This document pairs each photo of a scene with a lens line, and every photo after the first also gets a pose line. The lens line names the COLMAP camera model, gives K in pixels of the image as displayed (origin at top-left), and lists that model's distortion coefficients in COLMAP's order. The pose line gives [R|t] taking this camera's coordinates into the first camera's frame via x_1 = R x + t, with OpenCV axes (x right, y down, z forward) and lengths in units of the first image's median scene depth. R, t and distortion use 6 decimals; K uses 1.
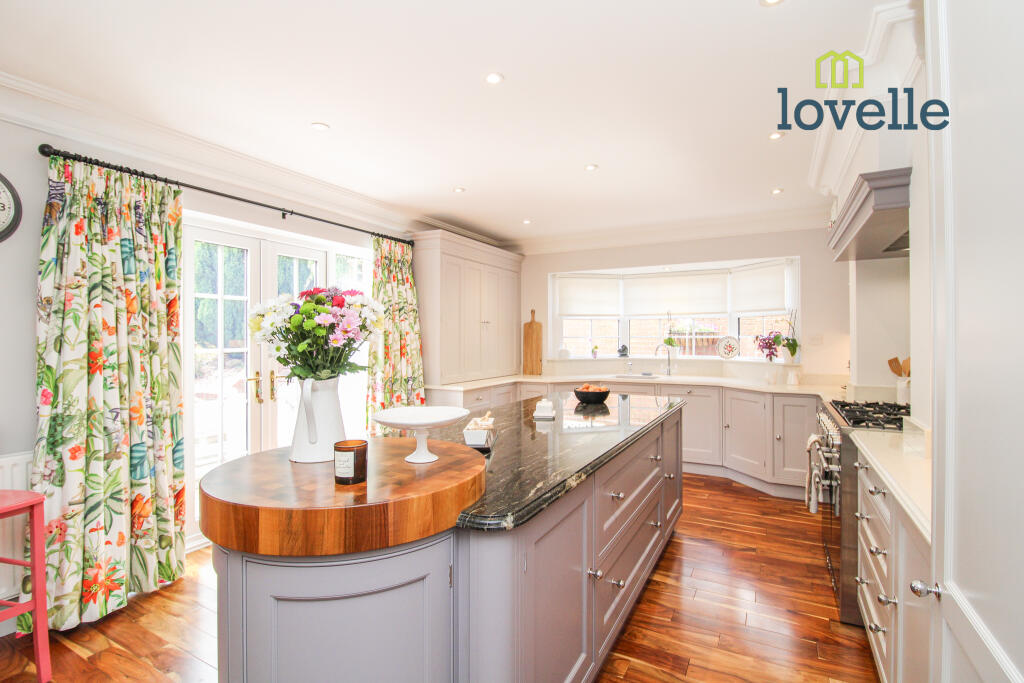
lens RADIAL K [[487.6, 0, 524.1], [0, 487.6, 339.4], [0, 0, 1]] dist [0.003399, -0.005489]
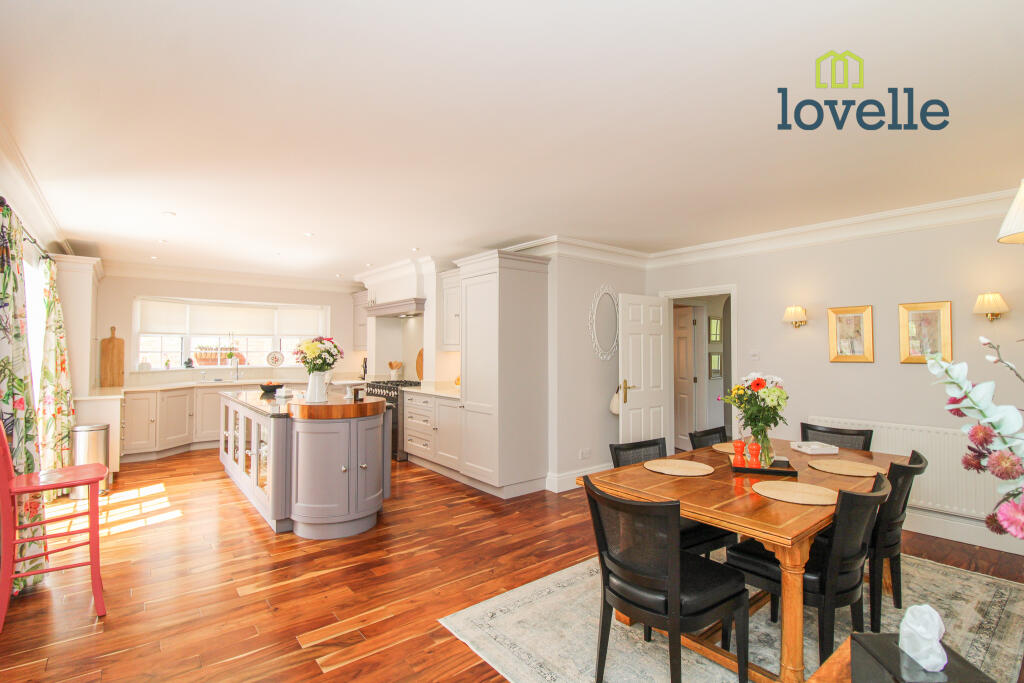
lens RADIAL K [[487.6, 0, 524.1], [0, 487.6, 339.4], [0, 0, 1]] dist [0.003399, -0.005489]
pose [[0.398941, 0.021067, 0.916735, -0.610254], [0.003073, 0.999700, -0.024311, -0.003570], [-0.916972, 0.012515, 0.398756, -0.268728]]
